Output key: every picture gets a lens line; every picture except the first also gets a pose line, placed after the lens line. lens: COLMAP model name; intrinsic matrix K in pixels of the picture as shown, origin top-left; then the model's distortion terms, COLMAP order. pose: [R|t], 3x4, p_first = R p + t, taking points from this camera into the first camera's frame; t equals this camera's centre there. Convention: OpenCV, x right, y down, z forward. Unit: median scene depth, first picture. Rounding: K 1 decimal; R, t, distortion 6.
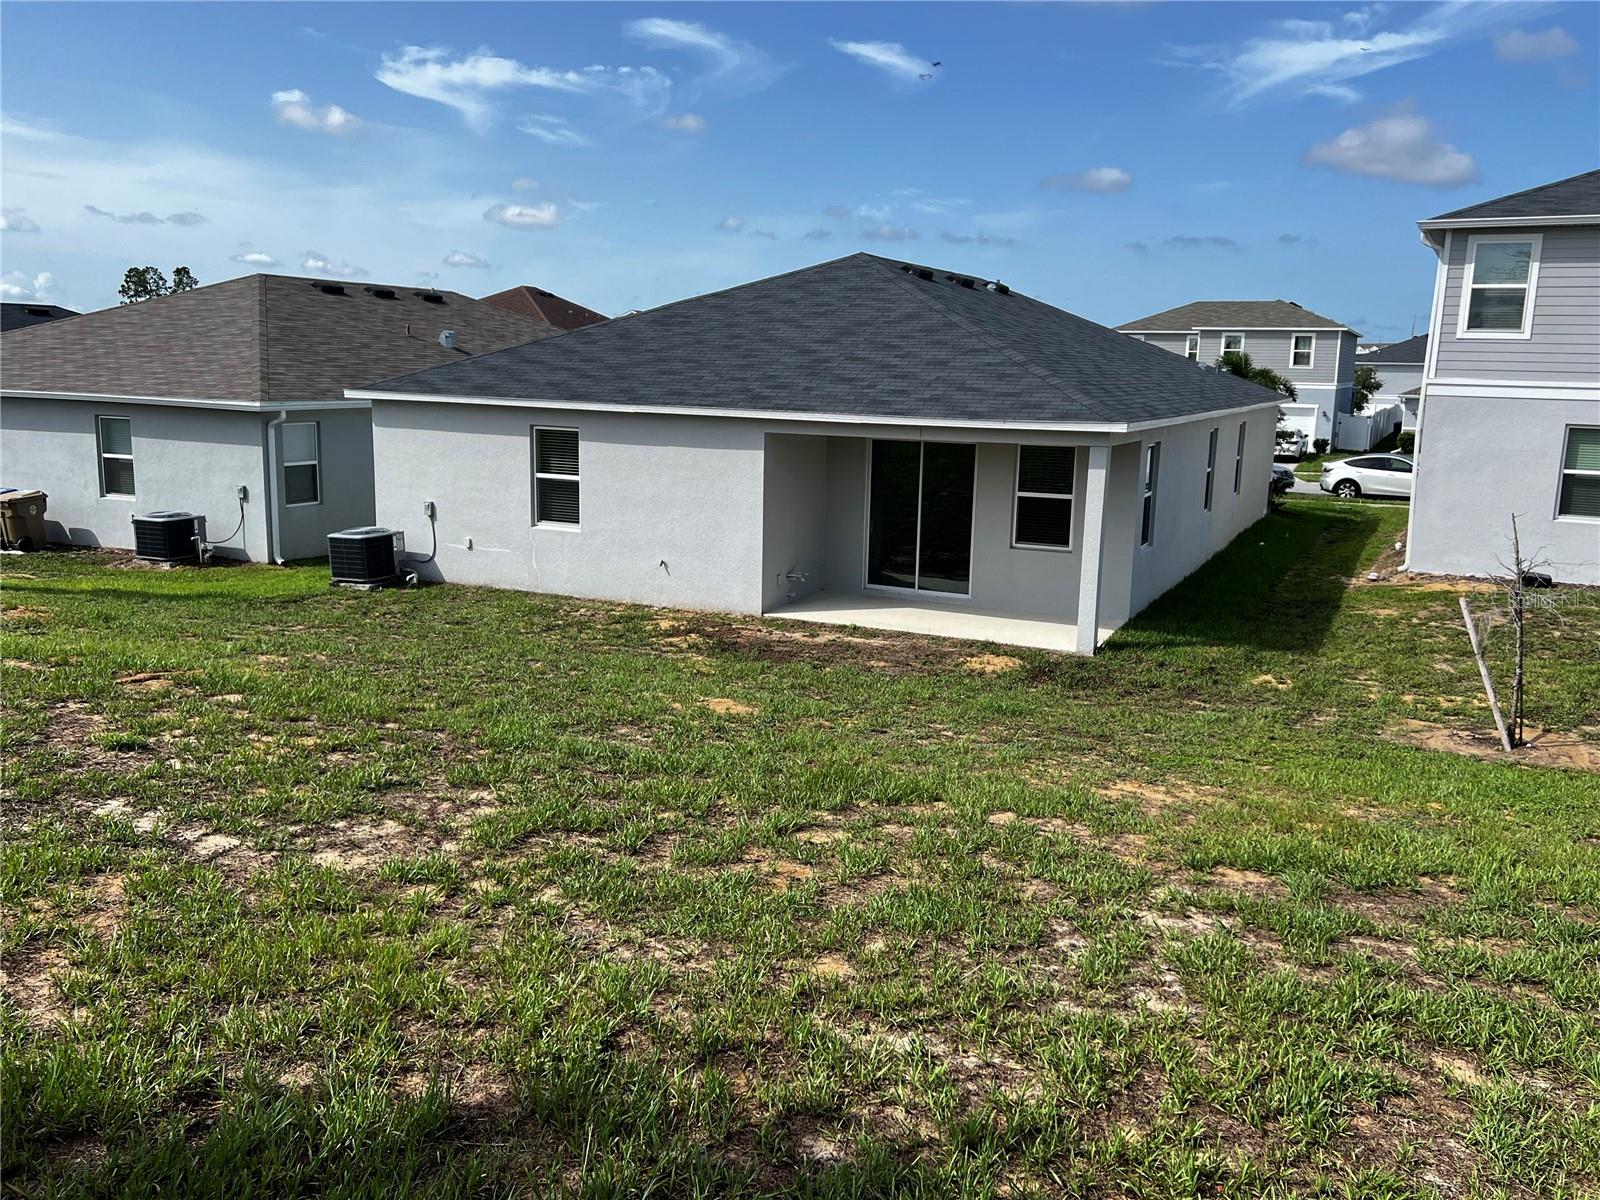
lens RADIAL K [[1244.5, 0, 805.9], [0, 1244.5, 605.8], [0, 0, 1]] dist [0.060151, -0.061255]
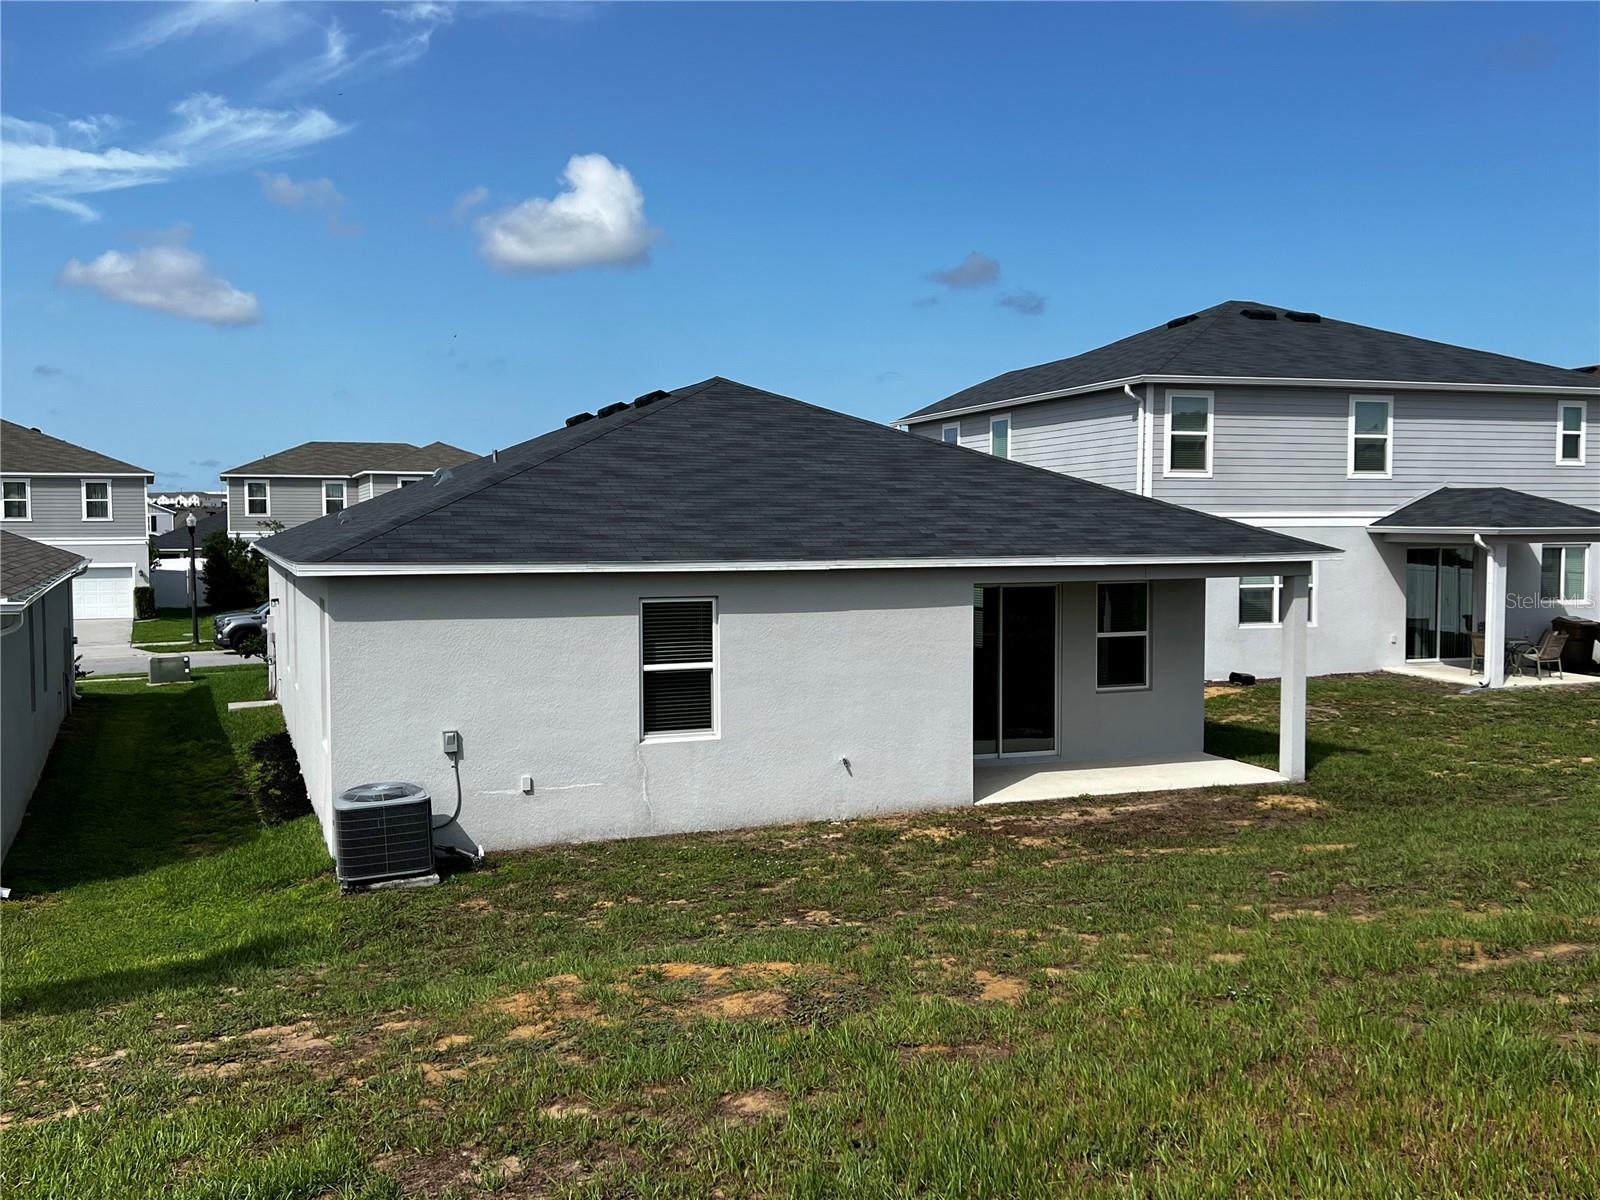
lens RADIAL K [[1470.6, 0, 803.9], [0, 1470.6, 600.5], [0, 0, 1]] dist [0.072924, -0.100509]
pose [[0.688090, -0.063230, 0.722865, -0.752530], [0.159403, 0.985033, -0.065573, -0.074186], [-0.707900, 0.160348, 0.687871, 0.366736]]
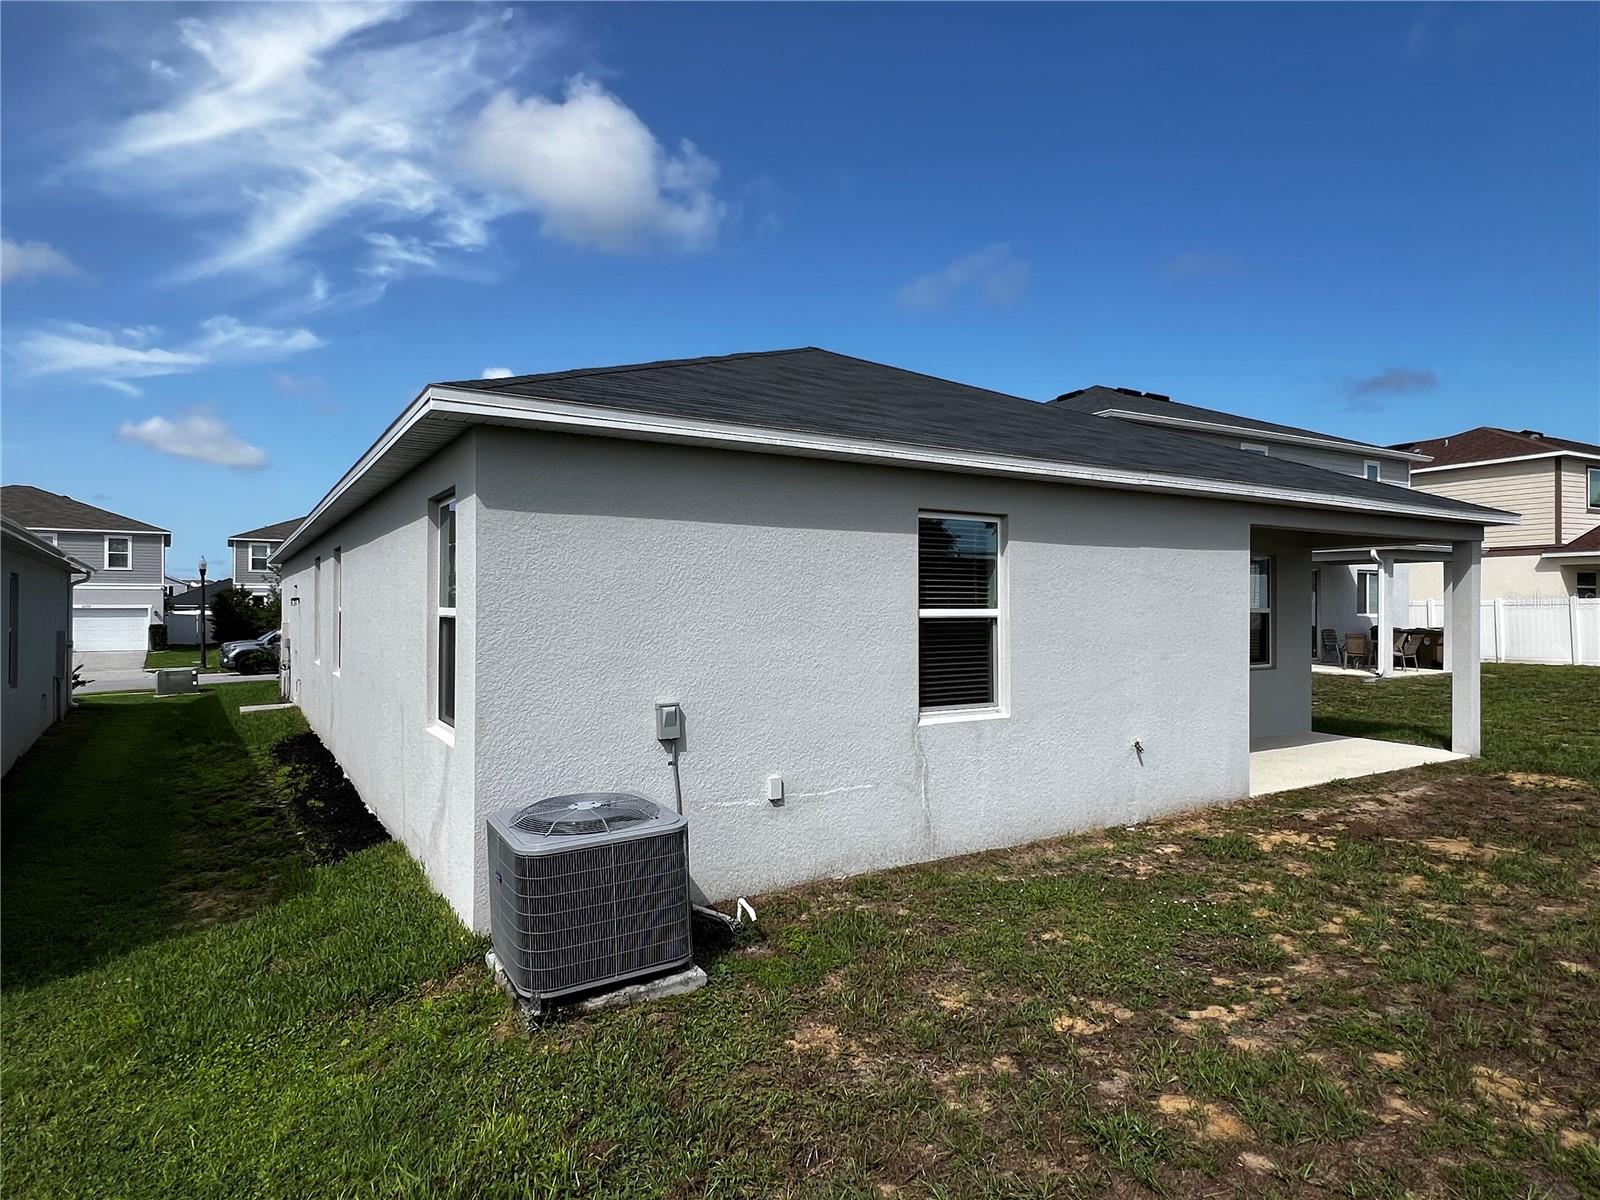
lens RADIAL K [[923.6, 0, 795.0], [0, 923.6, 583.4], [0, 0, 1]] dist [0.004002, 0.002814]
pose [[0.546865, -0.001513, 0.837220, -0.545861], [0.172507, 0.978744, -0.110911, -0.085403], [-0.819256, 0.205079, 0.535502, 0.851528]]
